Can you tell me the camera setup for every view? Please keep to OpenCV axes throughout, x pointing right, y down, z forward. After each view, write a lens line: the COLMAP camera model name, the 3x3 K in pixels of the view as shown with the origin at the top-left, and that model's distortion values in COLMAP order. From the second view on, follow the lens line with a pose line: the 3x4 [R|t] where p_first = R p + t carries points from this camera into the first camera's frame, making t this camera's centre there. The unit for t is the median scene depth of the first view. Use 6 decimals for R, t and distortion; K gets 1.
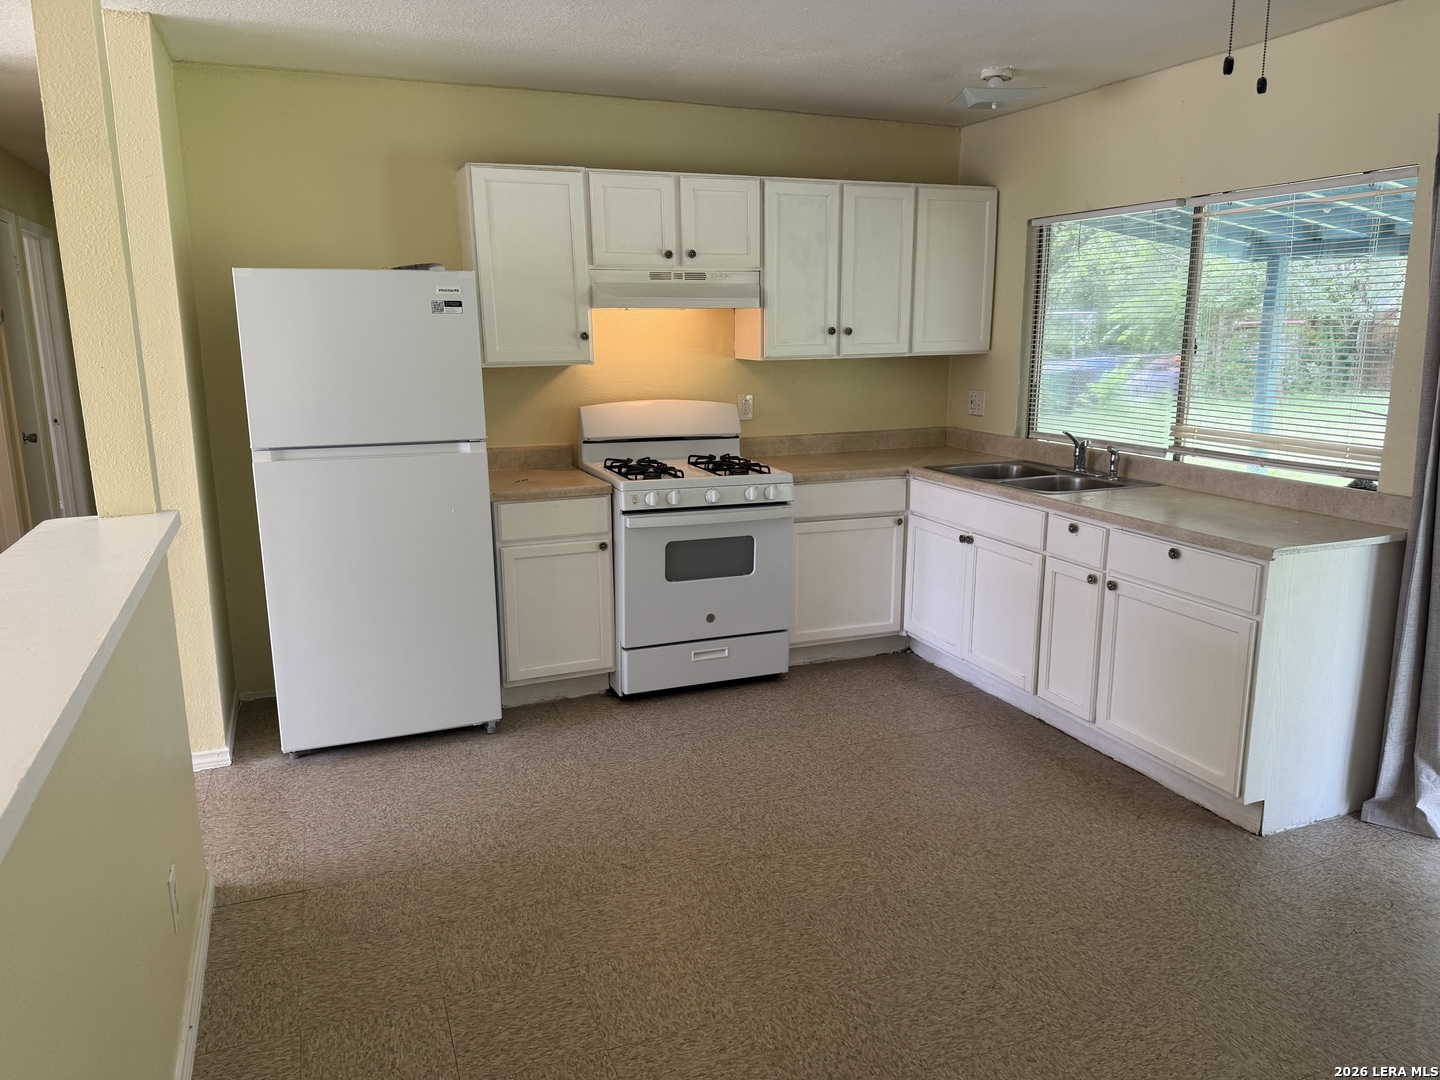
lens RADIAL K [[1021.1, 0, 715.3], [0, 1021.1, 538.9], [0, 0, 1]] dist [0.155482, -0.244503]
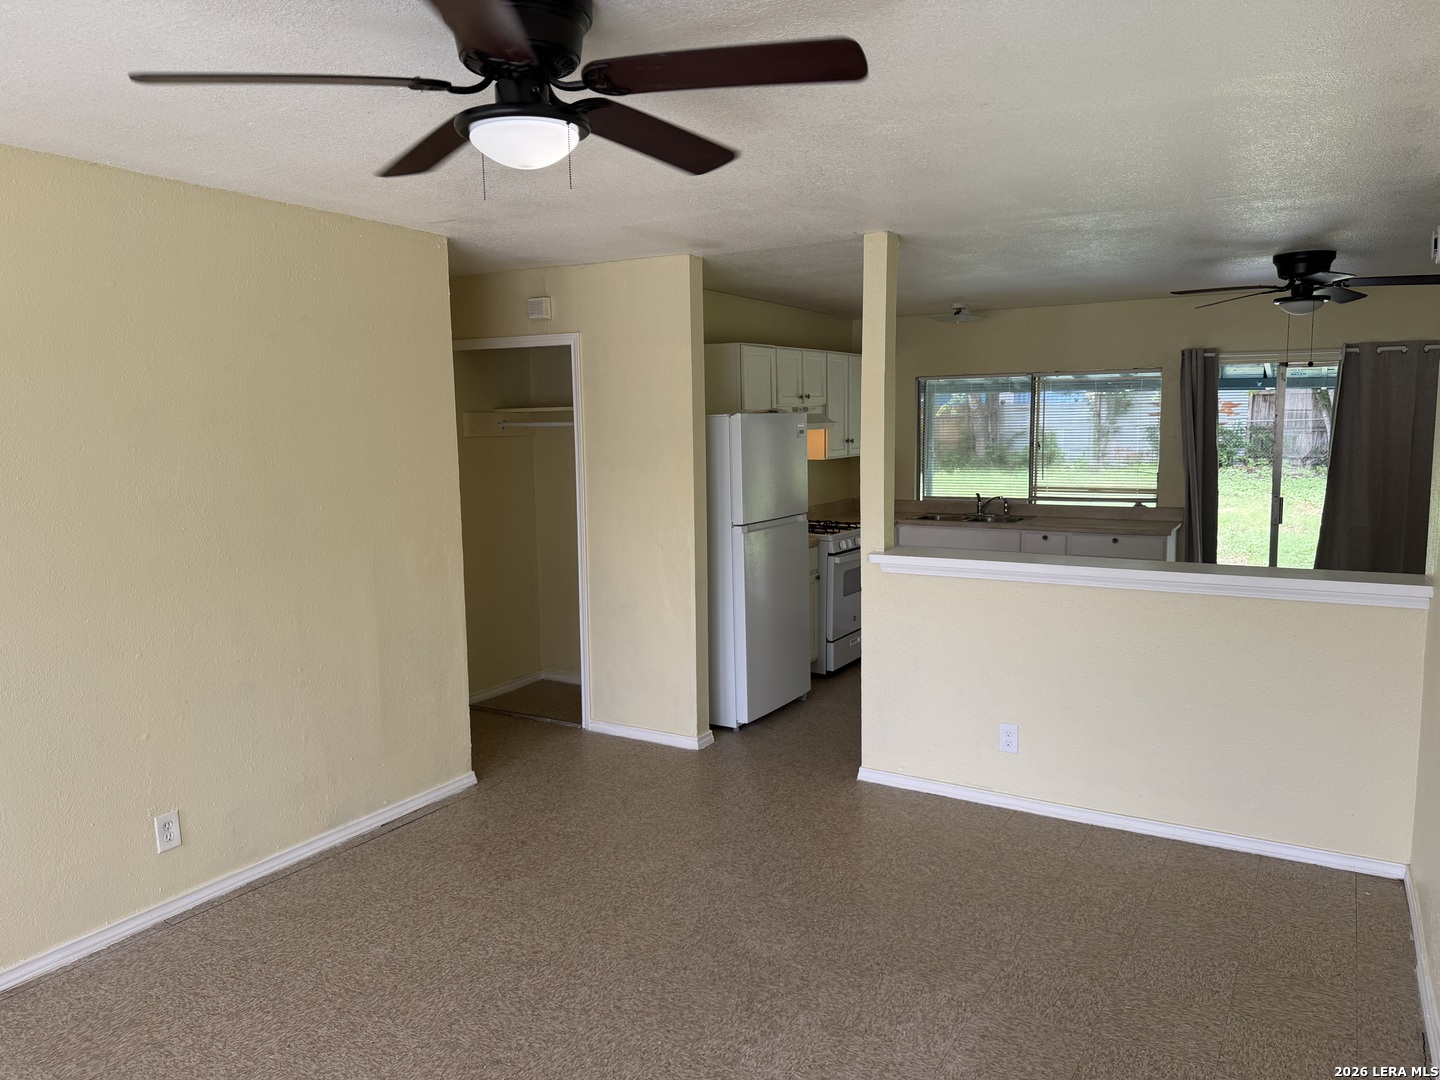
lens RADIAL K [[1021.1, 0, 715.3], [0, 1021.1, 538.9], [0, 0, 1]] dist [0.155482, -0.244503]
pose [[0.796590, -0.078583, 0.599391, -1.201218], [0.134361, 0.989730, -0.048808, 0.003596], [-0.589399, 0.119415, 0.798967, -0.181118]]
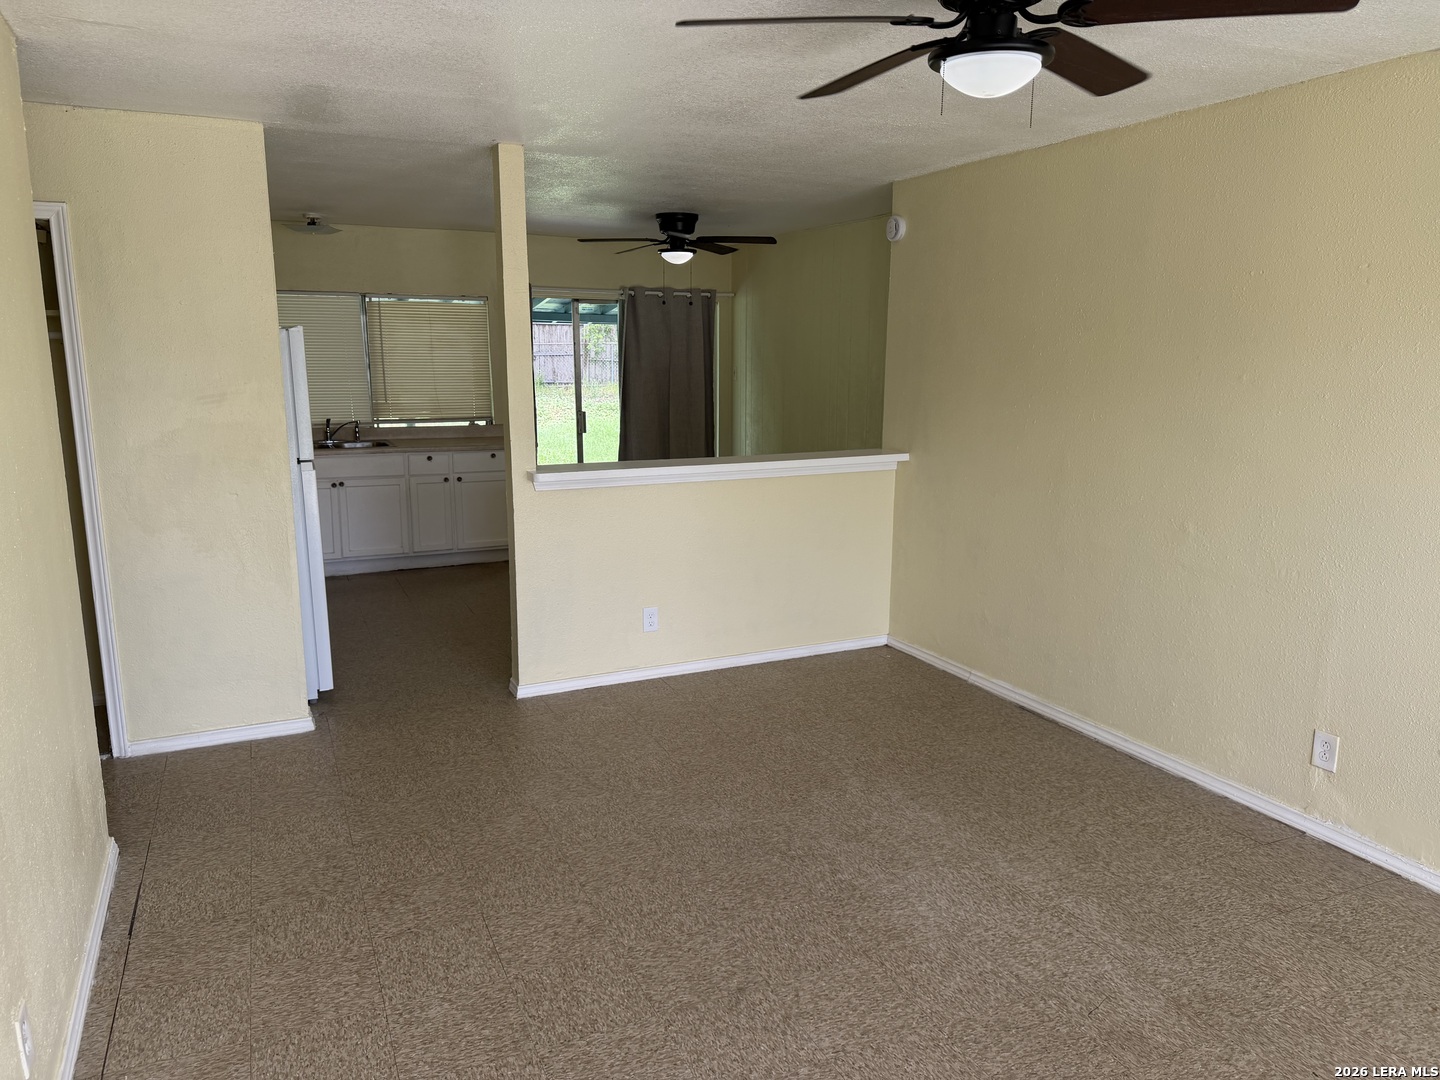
lens RADIAL K [[1021.1, 0, 715.3], [0, 1021.1, 538.9], [0, 0, 1]] dist [0.155482, -0.244503]
pose [[-0.056078, -0.186213, 0.980908, -1.541730], [0.200631, 0.960312, 0.193773, -0.125314], [-0.978061, 0.207667, -0.016492, 0.467037]]
